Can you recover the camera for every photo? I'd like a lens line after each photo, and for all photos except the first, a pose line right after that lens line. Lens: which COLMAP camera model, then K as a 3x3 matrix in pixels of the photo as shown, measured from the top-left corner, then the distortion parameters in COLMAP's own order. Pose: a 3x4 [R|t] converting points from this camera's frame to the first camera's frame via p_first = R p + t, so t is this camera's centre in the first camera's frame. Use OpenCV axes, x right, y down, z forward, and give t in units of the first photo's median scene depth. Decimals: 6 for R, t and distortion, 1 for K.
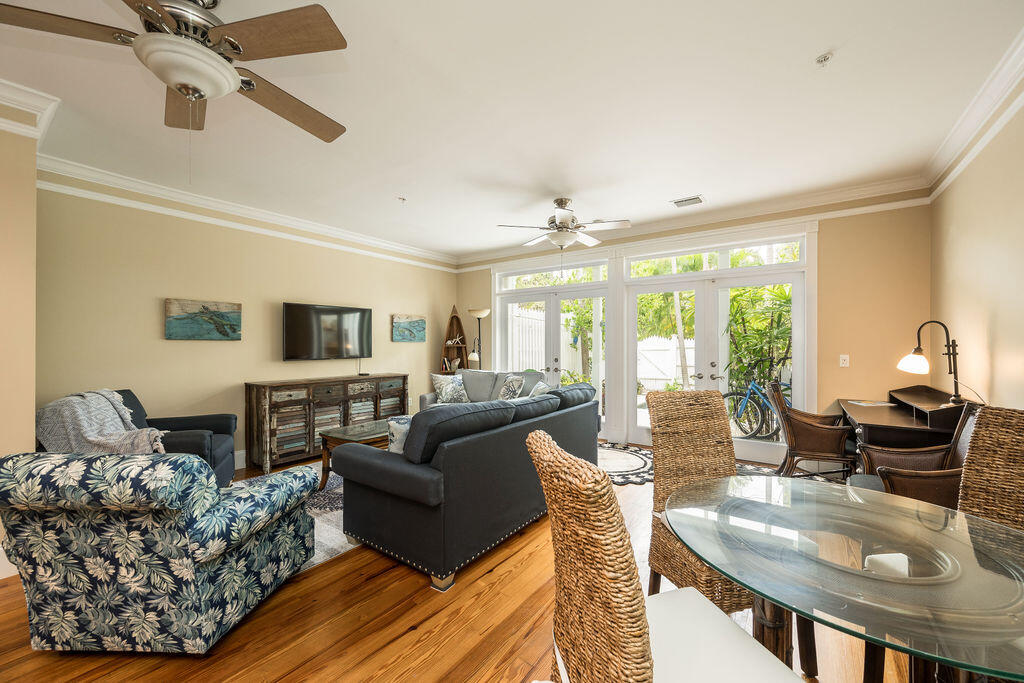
lens RADIAL K [[396.8, 0, 514.6], [0, 396.8, 341.6], [0, 0, 1]] dist [-0.000343, -0.000238]
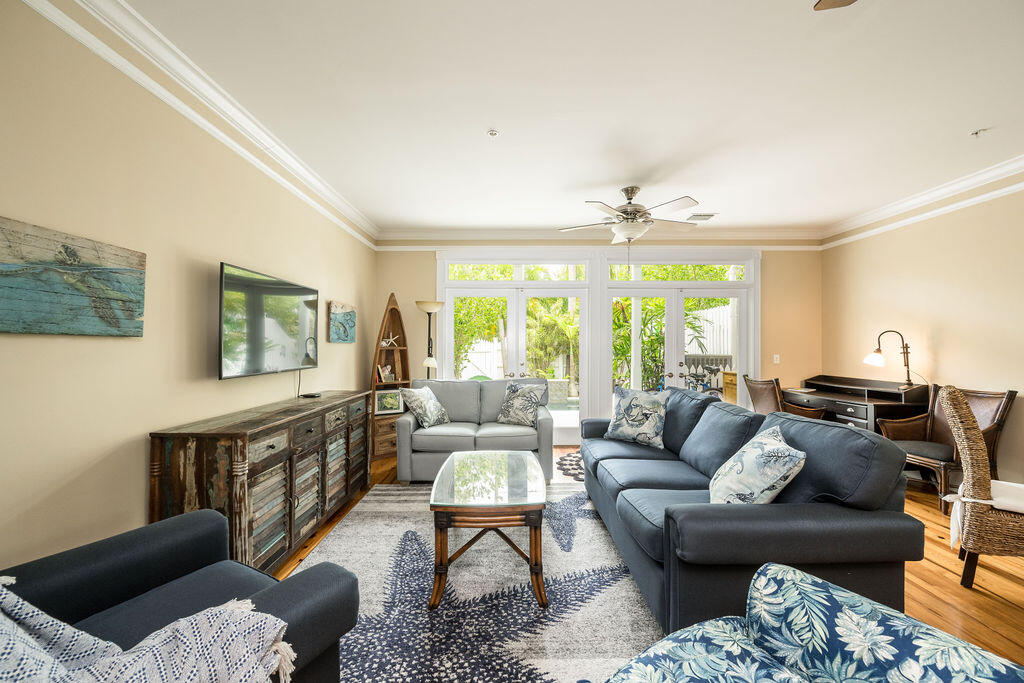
lens RADIAL K [[396.8, 0, 510.7], [0, 396.8, 342.8], [0, 0, 1]] dist [-0.000343, -0.000238]
pose [[0.807905, 0.005869, 0.589283, -0.621748], [-0.004335, 0.999983, -0.004017, 0.003282], [-0.589296, 0.000690, 0.807917, 0.408617]]
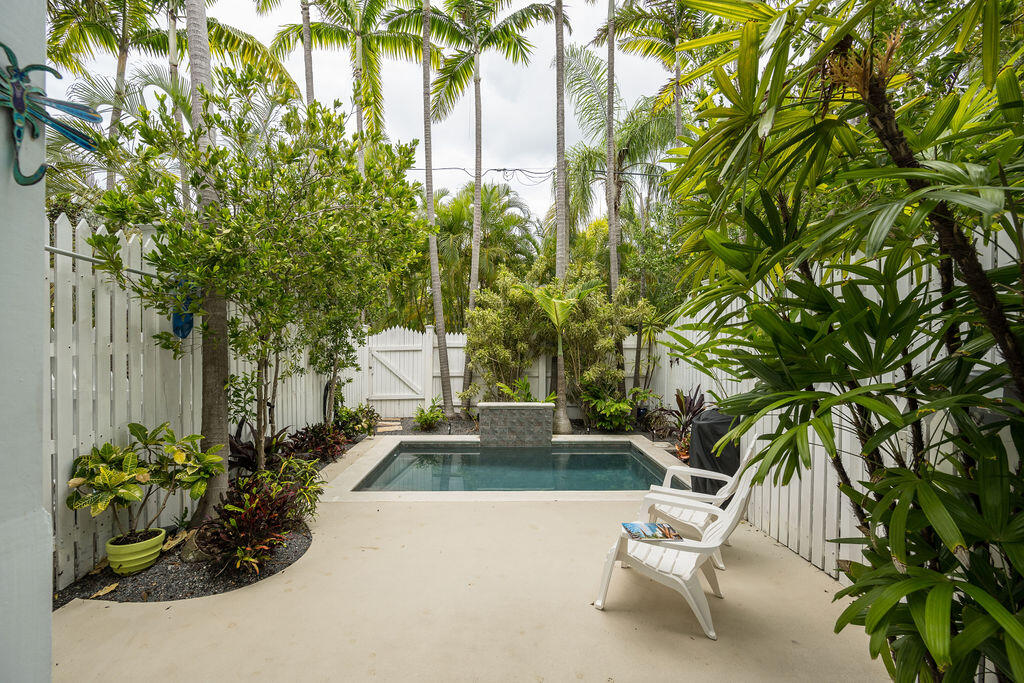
lens RADIAL K [[396.8, 0, 513.6], [0, 396.8, 345.9], [0, 0, 1]] dist [-0.000343, -0.000238]
pose [[0.791226, 0.000748, 0.611523, 0.438169], [-0.010135, 0.999878, 0.011890, 0.018744], [-0.611440, -0.015605, 0.791137, 1.457356]]
